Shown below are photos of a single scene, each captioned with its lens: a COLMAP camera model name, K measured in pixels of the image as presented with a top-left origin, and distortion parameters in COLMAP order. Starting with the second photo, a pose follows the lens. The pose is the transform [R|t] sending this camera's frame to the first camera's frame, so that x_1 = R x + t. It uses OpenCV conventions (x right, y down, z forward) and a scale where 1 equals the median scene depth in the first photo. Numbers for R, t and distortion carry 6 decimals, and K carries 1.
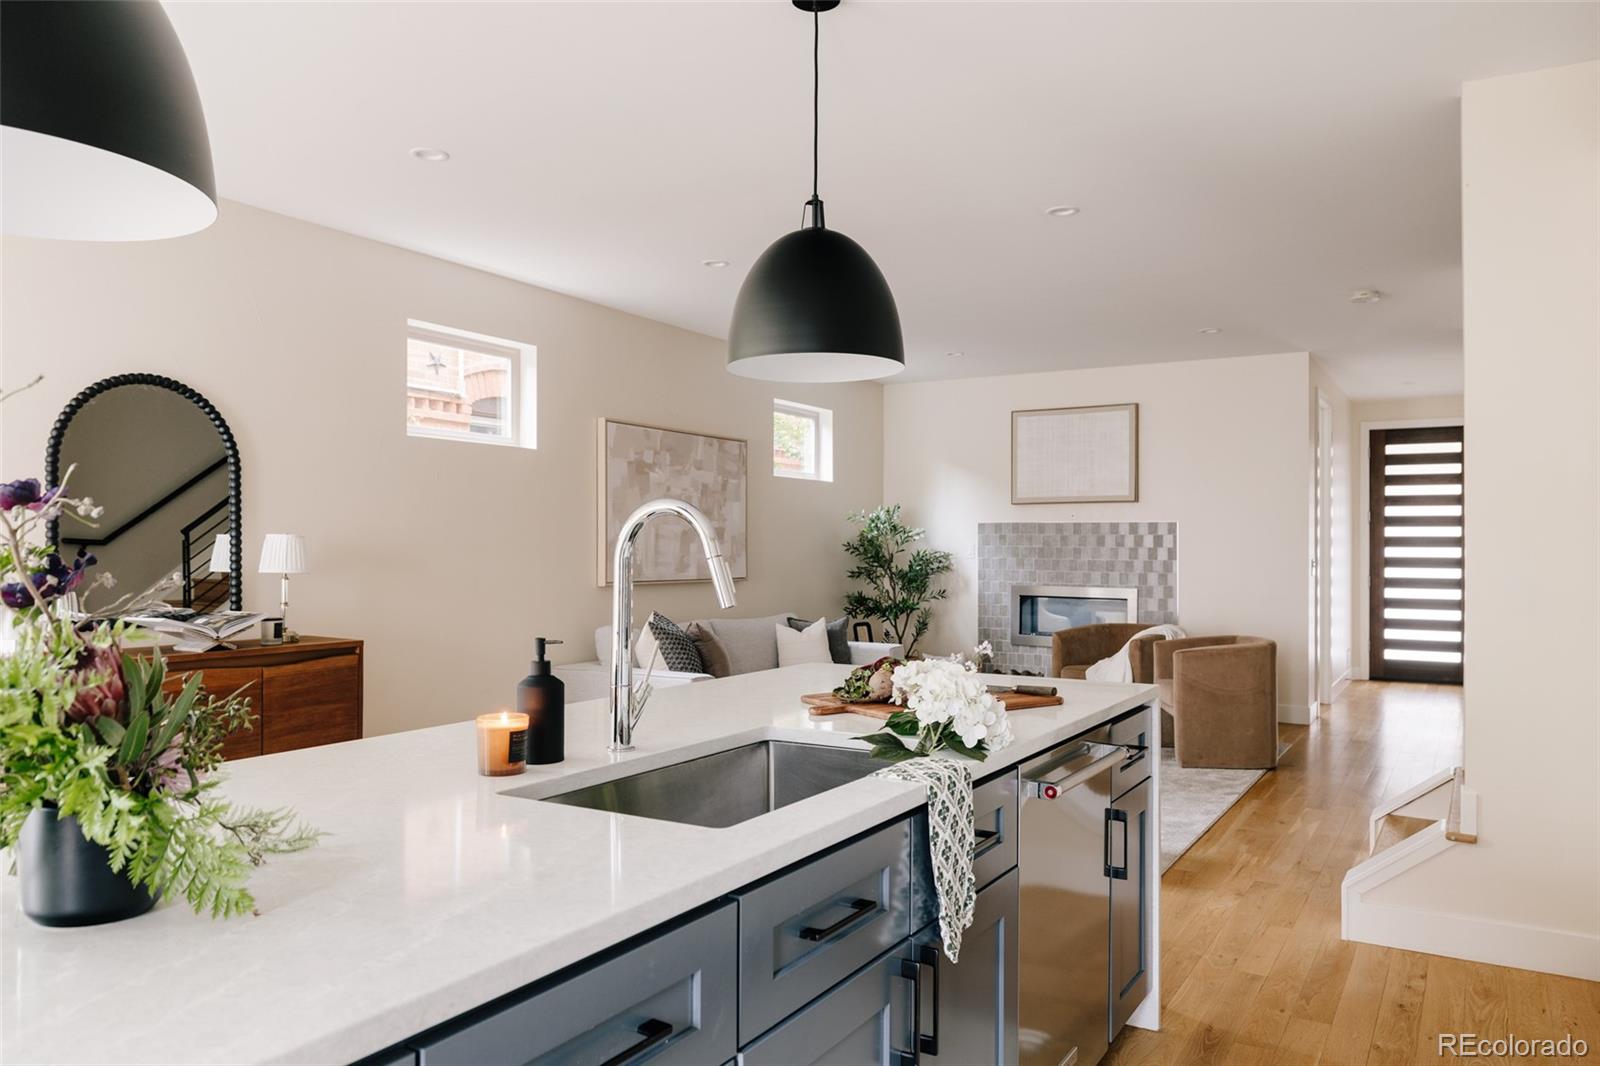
lens RADIAL K [[1158.5, 0, 755.7], [0, 1158.5, 549.9], [0, 0, 1]] dist [-0.000371, -0.000815]
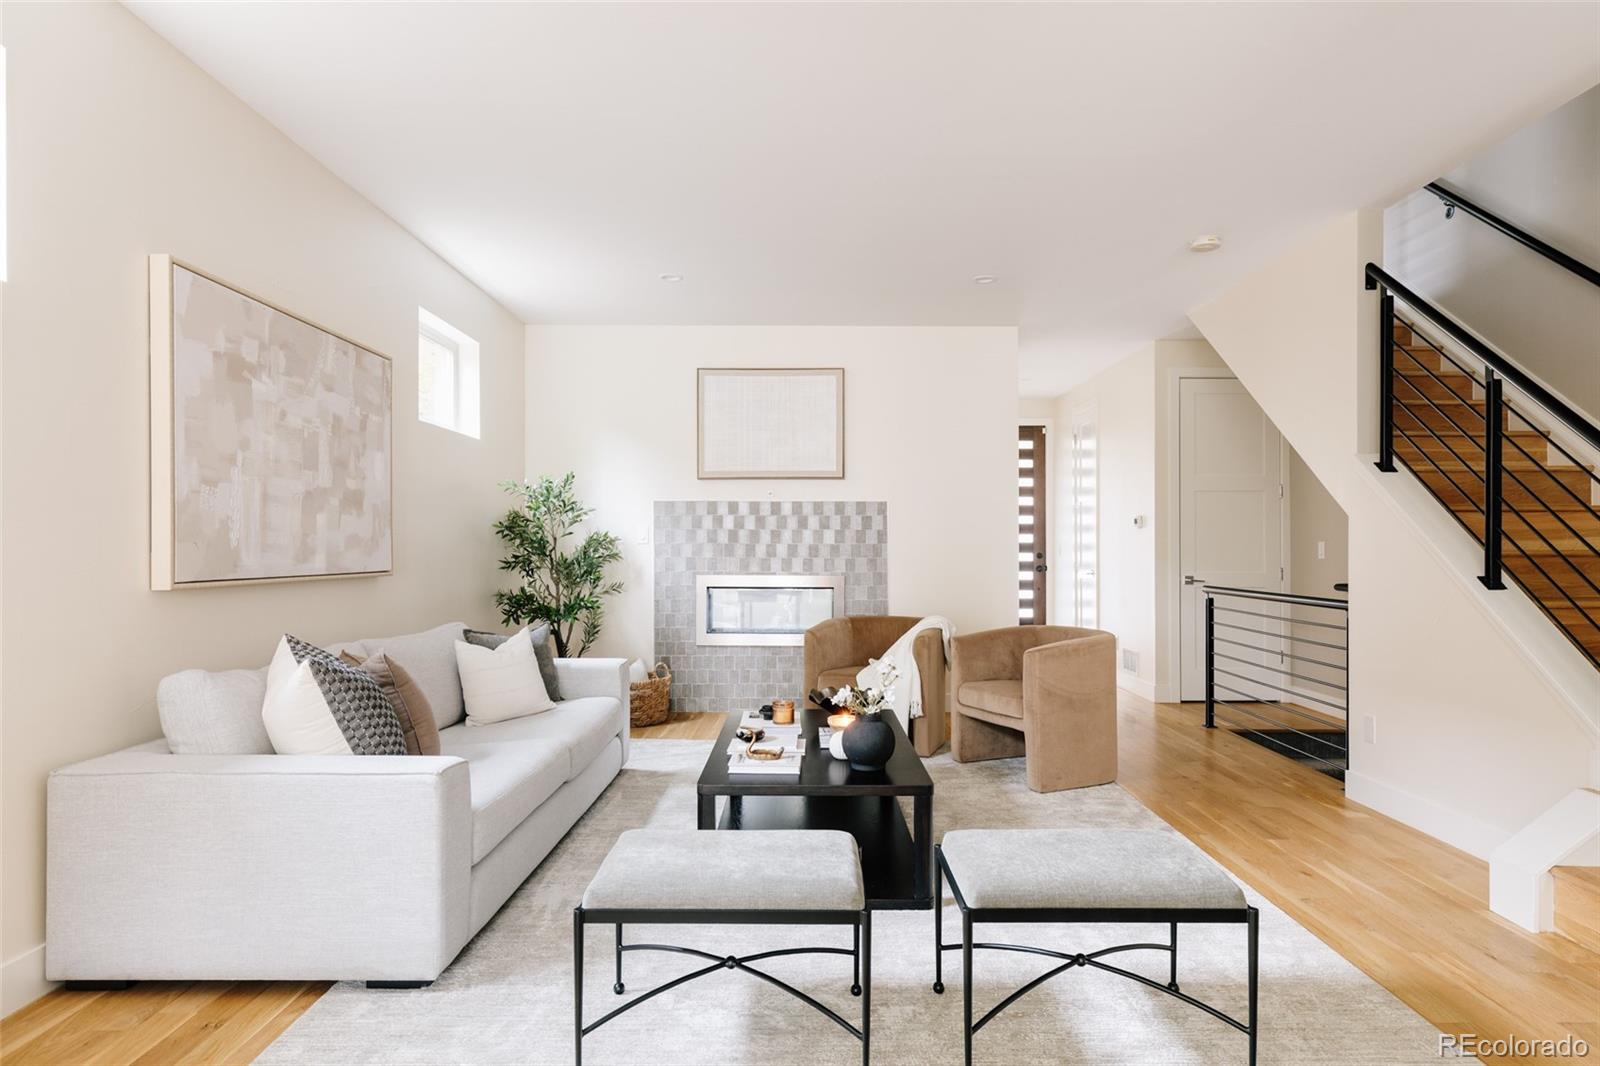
lens RADIAL K [[968.0, 0, 816.8], [0, 968.0, 547.9], [0, 0, 1]] dist [0.001718, -0.001140]
pose [[0.832244, -0.004696, 0.554390, -0.103587], [0.004705, 0.999988, 0.001406, 0.010966], [-0.554390, 0.001438, 0.832256, 0.395652]]
